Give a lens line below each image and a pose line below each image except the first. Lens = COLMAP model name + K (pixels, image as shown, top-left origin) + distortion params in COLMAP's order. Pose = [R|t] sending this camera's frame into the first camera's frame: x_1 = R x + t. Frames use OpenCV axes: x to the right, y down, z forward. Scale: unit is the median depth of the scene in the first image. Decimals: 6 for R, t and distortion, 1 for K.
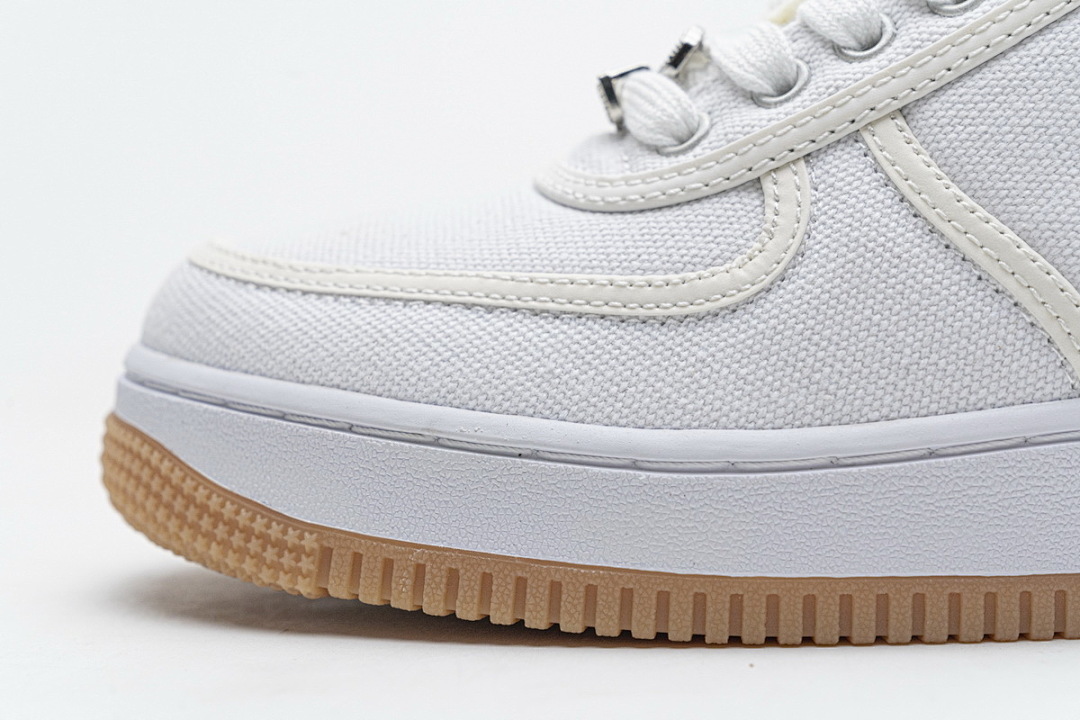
lens RADIAL K [[2051.0, 0, 540.0], [0, 2051.0, 360.0], [0, 0, 1]] dist [0.001759, 0.141364]
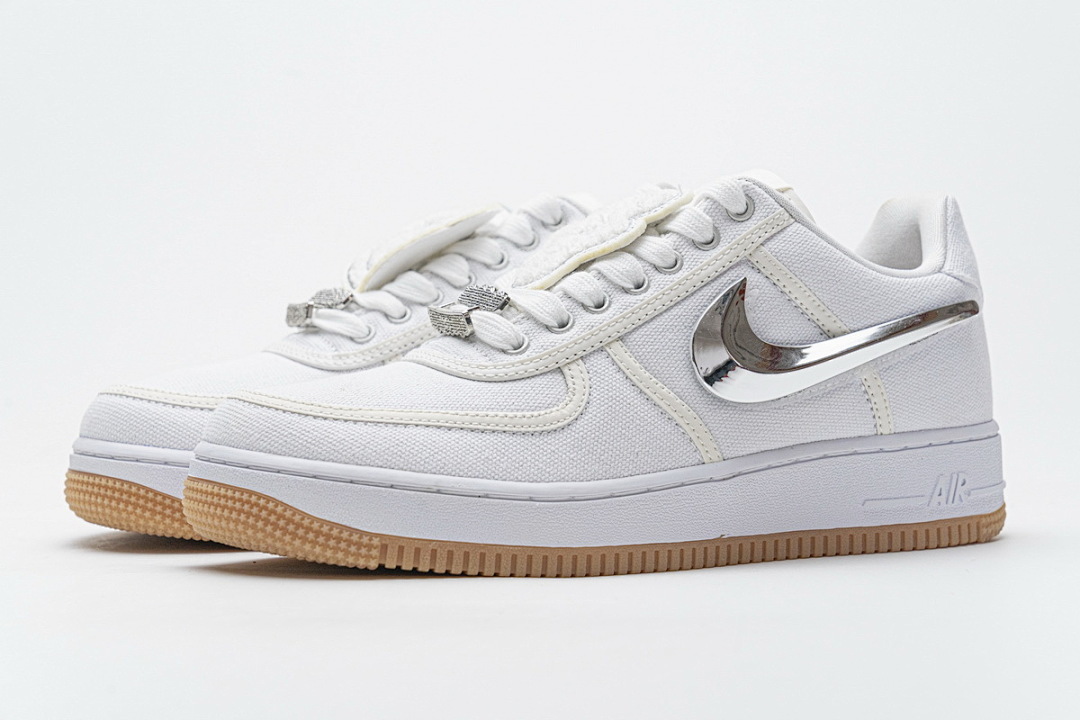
lens RADIAL K [[2051.0, 0, 540.0], [0, 2051.0, 360.0], [0, 0, 1]] dist [0.001759, 0.141364]
pose [[0.879325, 0.002612, 0.476215, -0.973719], [0.011799, 0.999558, -0.027271, -0.037539], [-0.476075, 0.029599, 0.878906, -0.930006]]
